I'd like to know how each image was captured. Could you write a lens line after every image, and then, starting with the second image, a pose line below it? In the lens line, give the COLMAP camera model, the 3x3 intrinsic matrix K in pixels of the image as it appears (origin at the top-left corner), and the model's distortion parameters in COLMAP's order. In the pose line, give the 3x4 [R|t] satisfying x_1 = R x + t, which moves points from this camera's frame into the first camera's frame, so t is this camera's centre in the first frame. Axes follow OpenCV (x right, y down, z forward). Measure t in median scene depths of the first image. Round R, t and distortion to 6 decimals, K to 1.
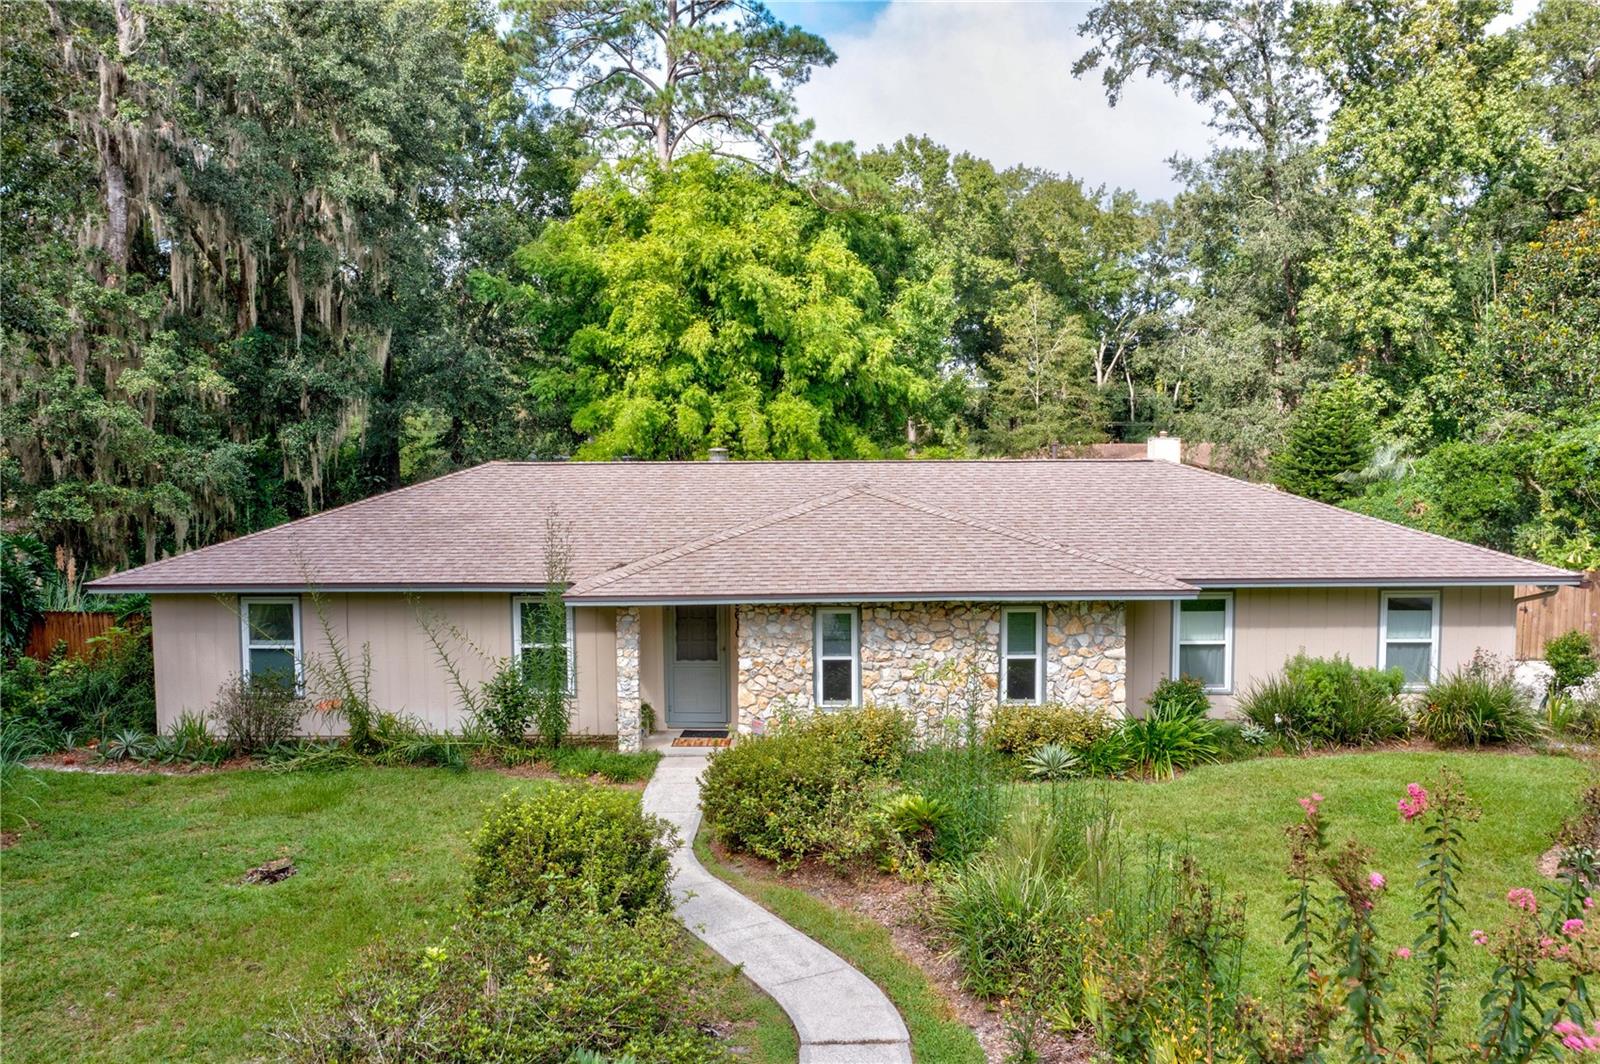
lens RADIAL K [[1260.7, 0, 803.5], [0, 1260.7, 525.4], [0, 0, 1]] dist [-0.017938, -0.001548]
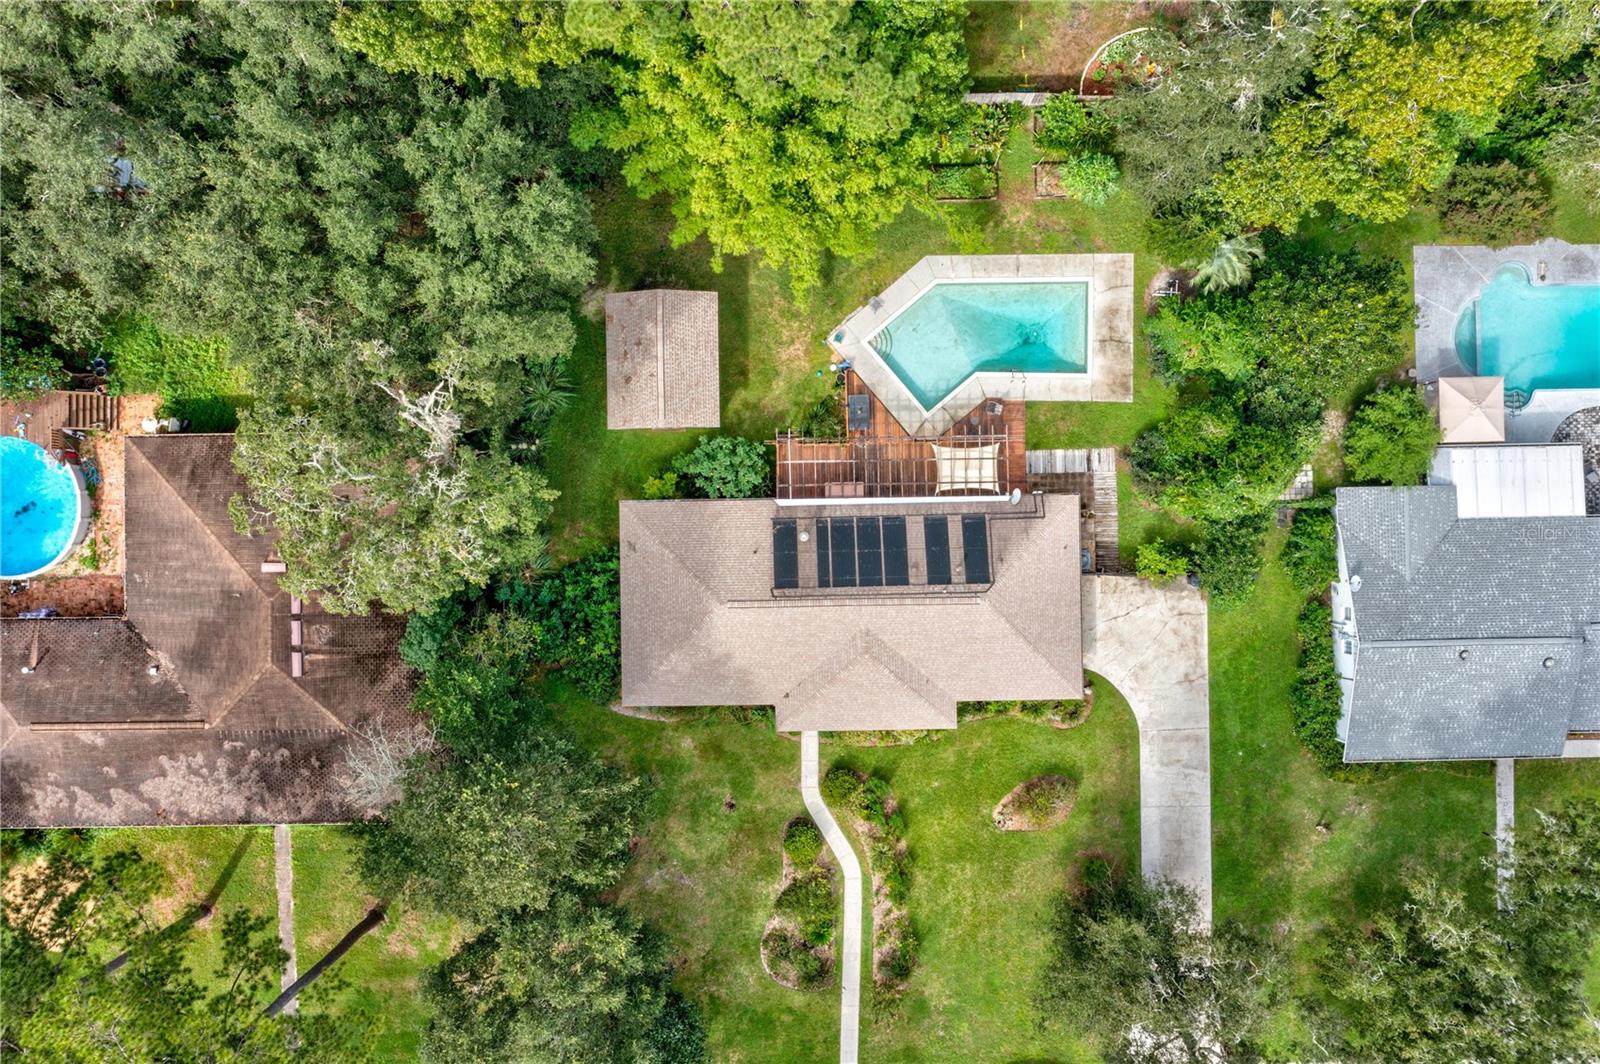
lens RADIAL K [[1260.7, 0, 798.4], [0, 1260.7, 540.6], [0, 0, 1]] dist [-0.017938, -0.001548]
pose [[0.999731, -0.021384, 0.008954, -0.133440], [-0.007005, 0.089568, 0.995956, -3.145873], [-0.022100, -0.995751, 0.089394, 1.087461]]
